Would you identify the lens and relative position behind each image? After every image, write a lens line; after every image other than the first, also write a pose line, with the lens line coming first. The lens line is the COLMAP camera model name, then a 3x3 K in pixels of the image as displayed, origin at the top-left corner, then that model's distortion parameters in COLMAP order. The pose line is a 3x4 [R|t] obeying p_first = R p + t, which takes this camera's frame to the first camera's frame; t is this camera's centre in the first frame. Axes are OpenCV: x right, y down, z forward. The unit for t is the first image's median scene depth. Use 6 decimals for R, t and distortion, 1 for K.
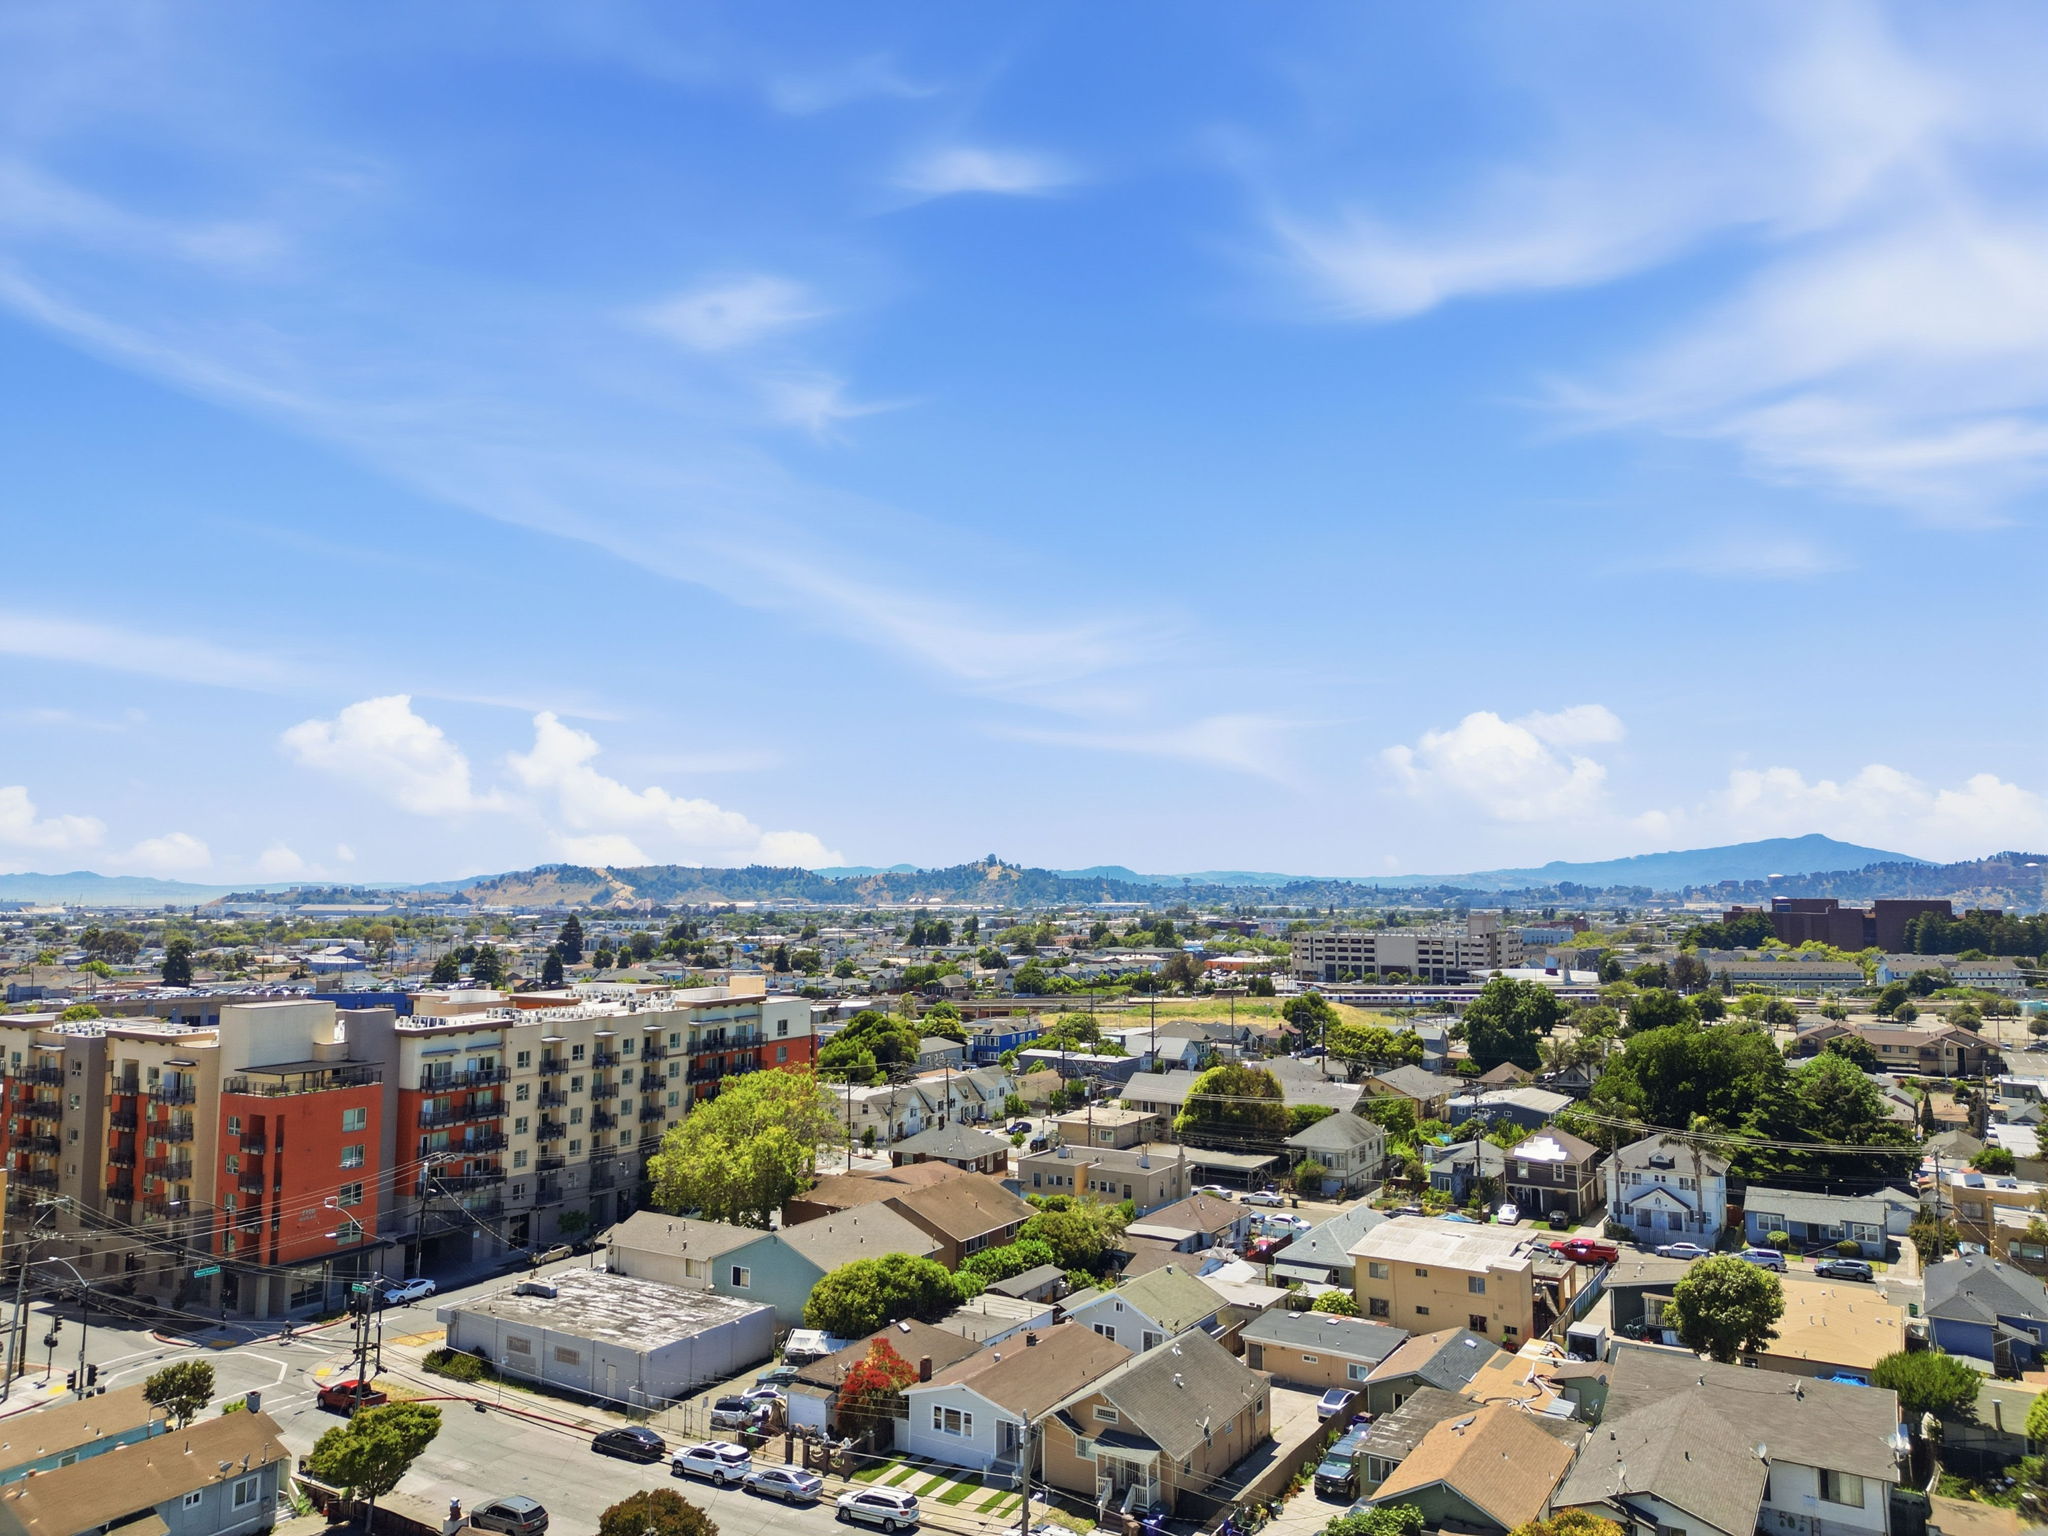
lens RADIAL K [[1434.5, 0, 1014.6], [0, 1434.5, 767.8], [0, 0, 1]] dist [0.079394, -0.085603]
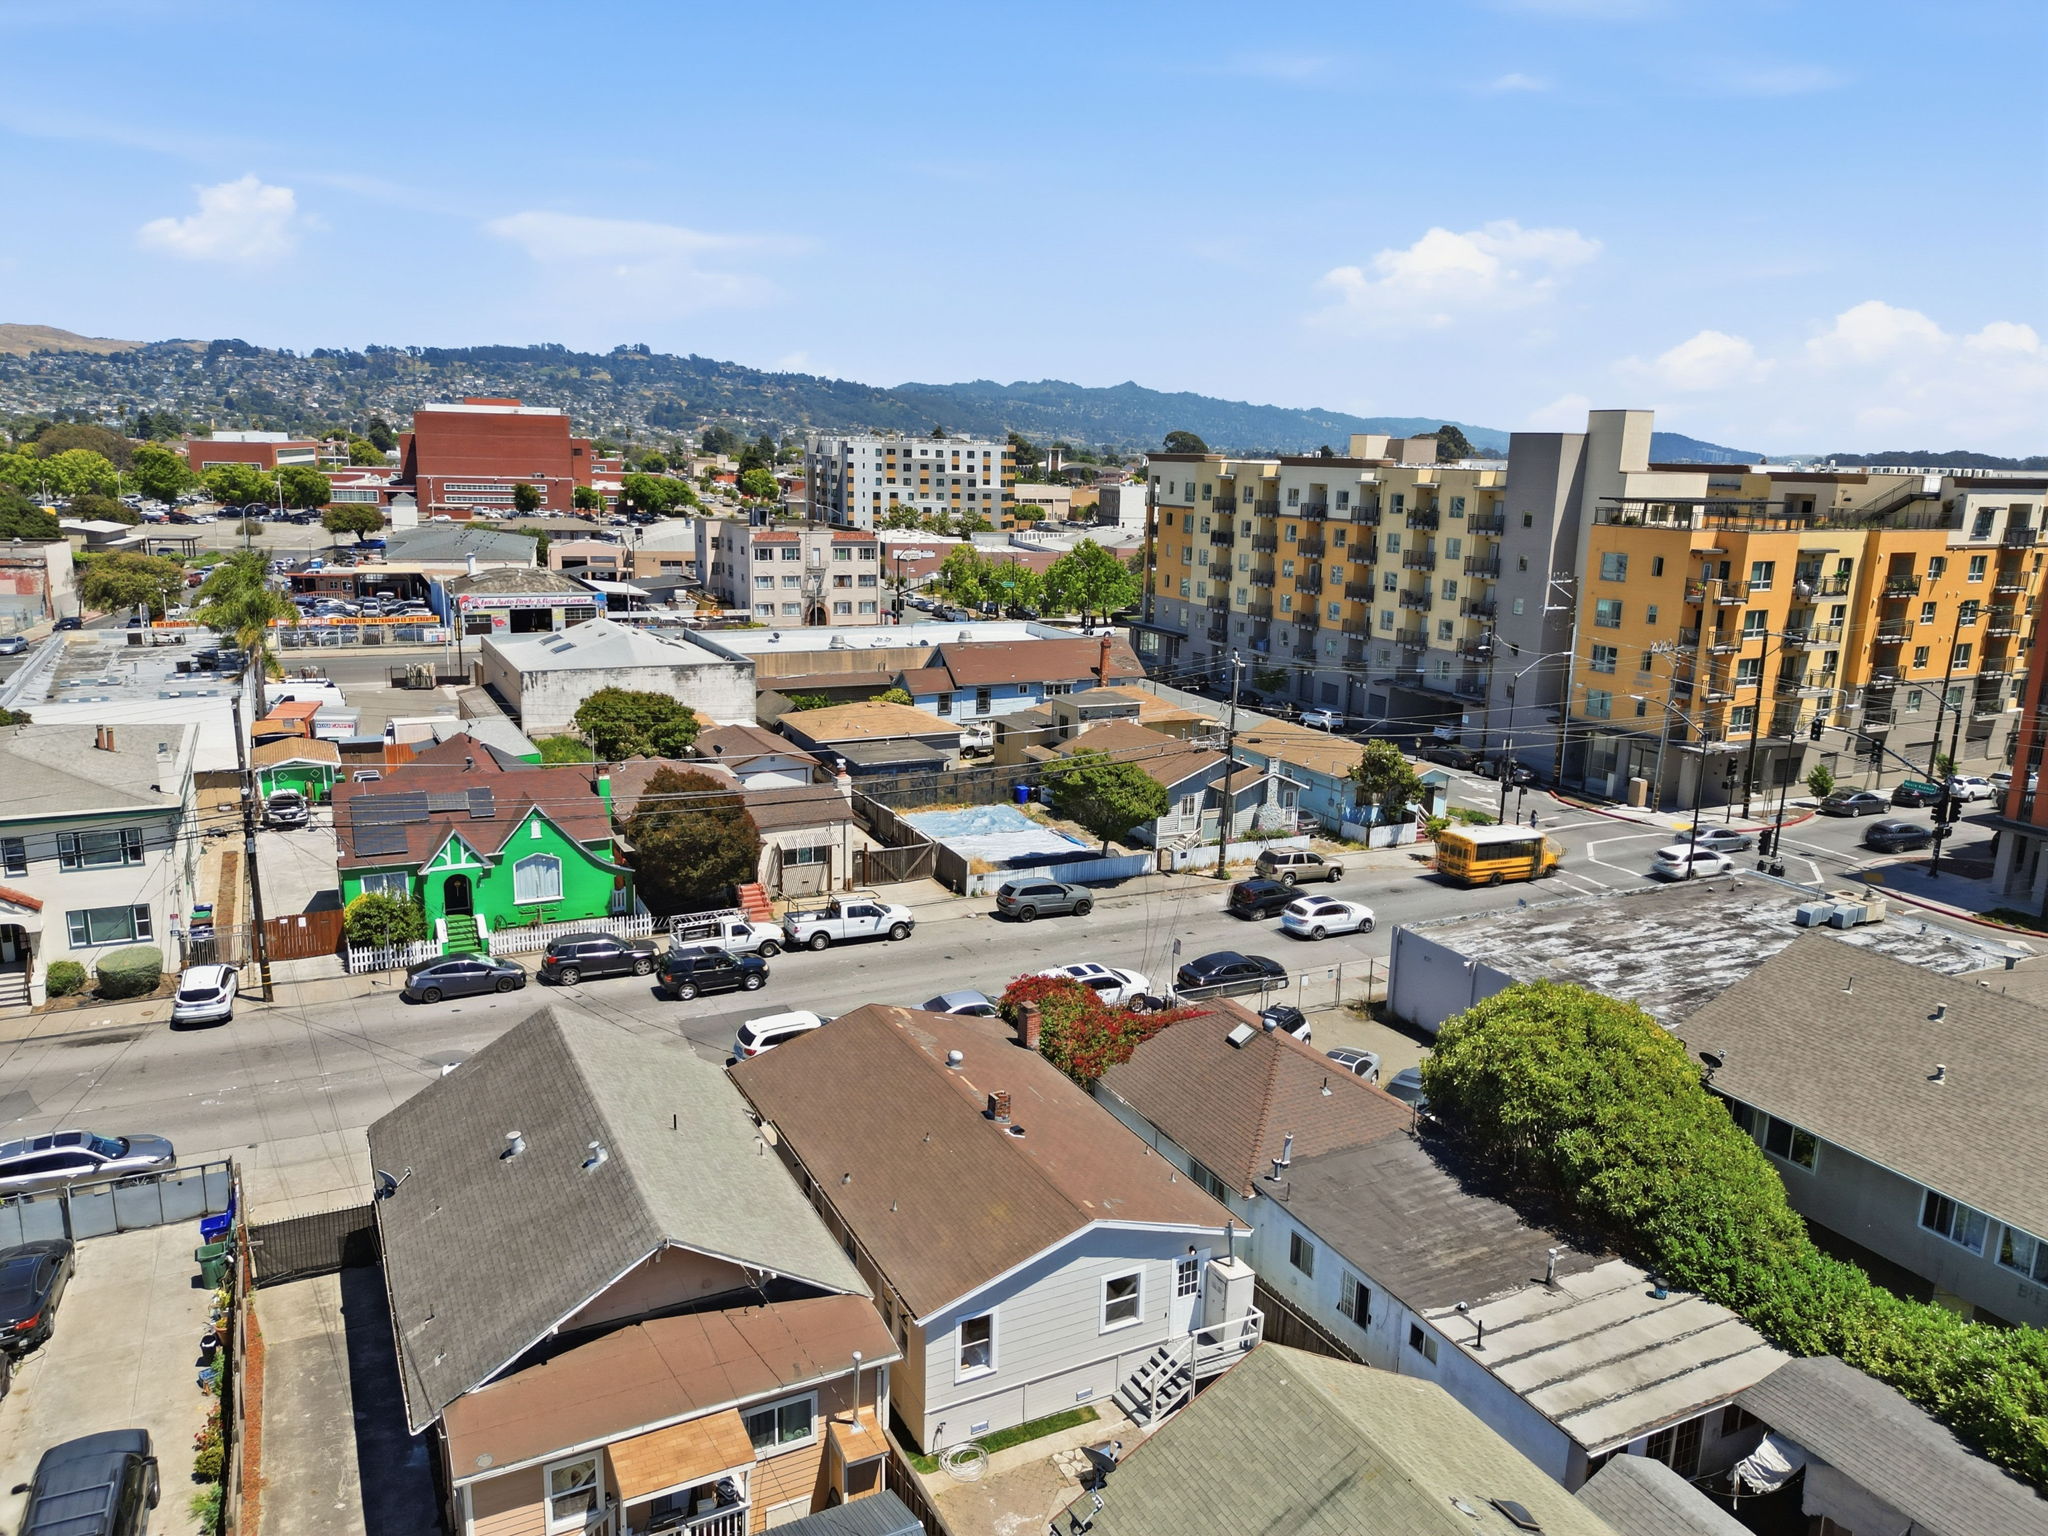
lens RADIAL K [[1434.5, 0, 1014.6], [0, 1434.5, 767.8], [0, 0, 1]] dist [0.079394, -0.085603]
pose [[-0.524009, 0.171711, -0.834224, 0.186893], [0.044729, 0.983663, 0.174375, 0.133375], [0.850538, 0.054059, -0.523128, 0.691894]]
